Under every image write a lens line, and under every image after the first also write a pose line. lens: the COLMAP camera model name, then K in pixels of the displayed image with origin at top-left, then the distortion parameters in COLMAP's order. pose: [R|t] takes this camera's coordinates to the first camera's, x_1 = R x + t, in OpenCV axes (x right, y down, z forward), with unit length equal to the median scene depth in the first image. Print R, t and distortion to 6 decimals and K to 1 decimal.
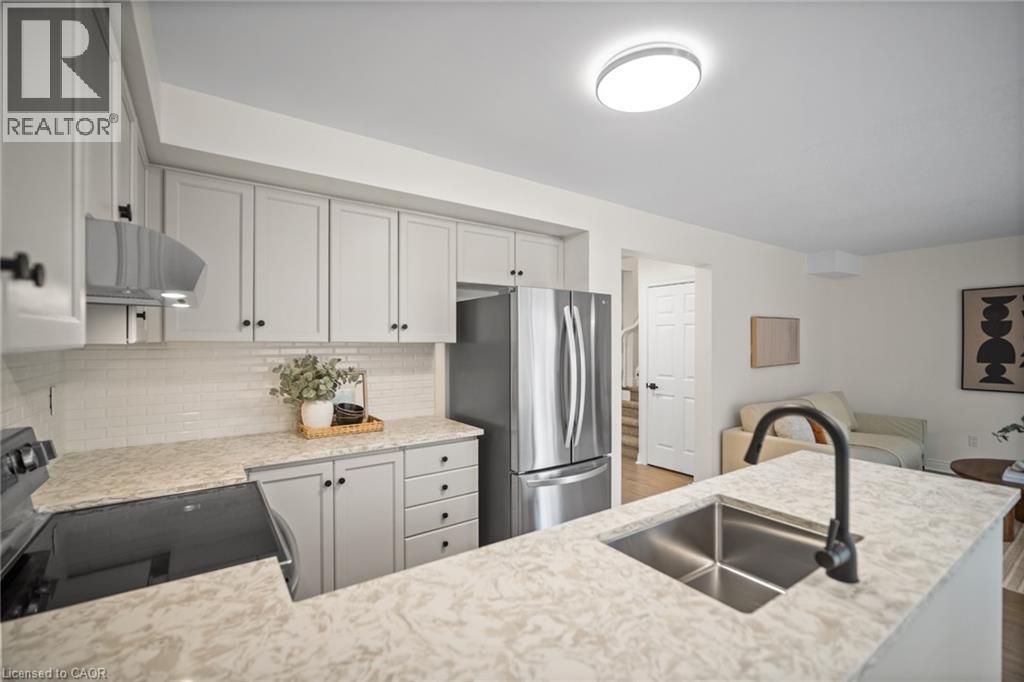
lens RADIAL K [[443.5, 0, 510.4], [0, 443.5, 344.3], [0, 0, 1]] dist [-0.000313, -0.000353]
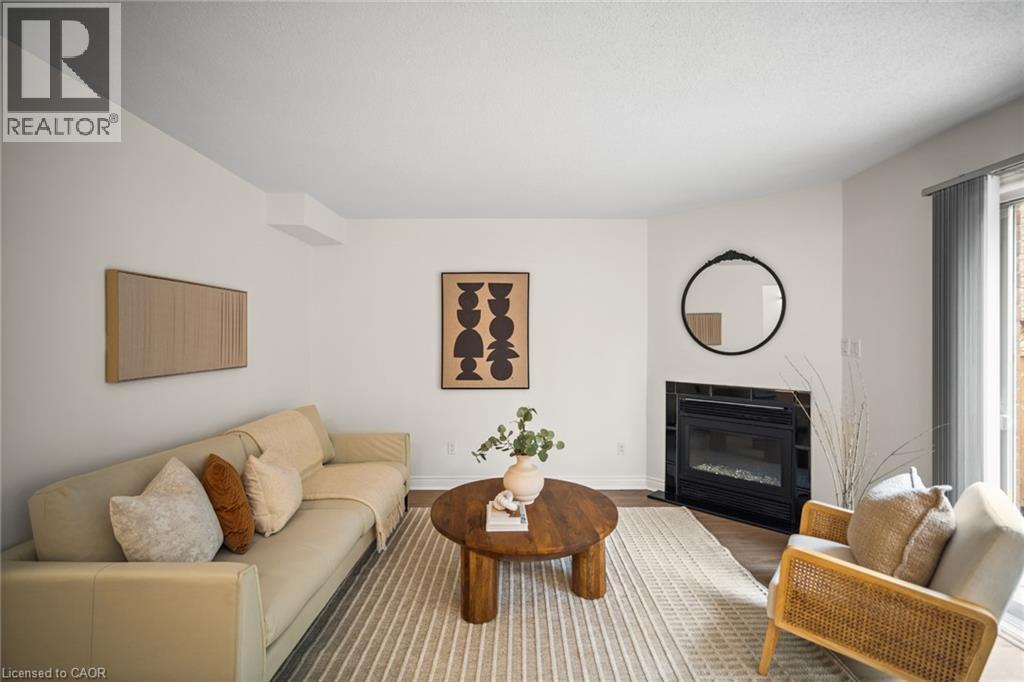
lens RADIAL K [[443.1, 0, 513.8], [0, 443.1, 338.8], [0, 0, 1]] dist [-0.002931, 0.000237]
pose [[0.571842, 0.003909, 0.820354, 0.425072], [0.002494, 0.999976, -0.006504, 0.011635], [-0.820360, 0.005766, 0.571818, 0.424669]]
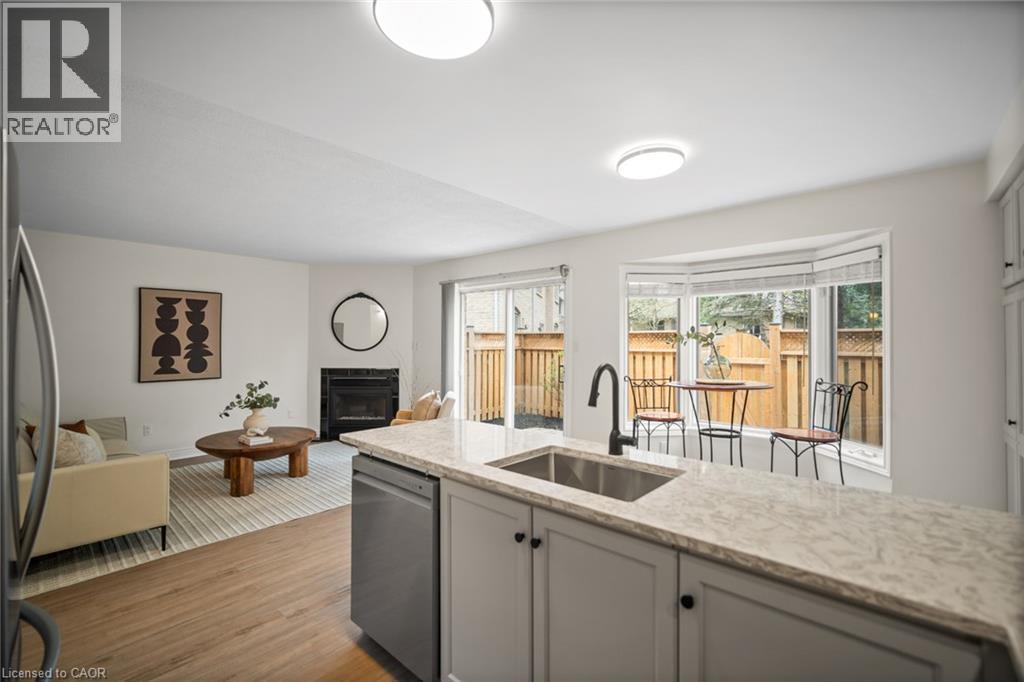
lens RADIAL K [[438.4, 0, 512.0], [0, 438.4, 341.0], [0, 0, 1]] dist [0.023833, 0.000047]
pose [[-0.236830, 0.002743, 0.971547, -0.220651], [0.003504, 0.999992, -0.001969, 0.009486], [-0.971545, 0.002938, -0.236837, 0.421817]]
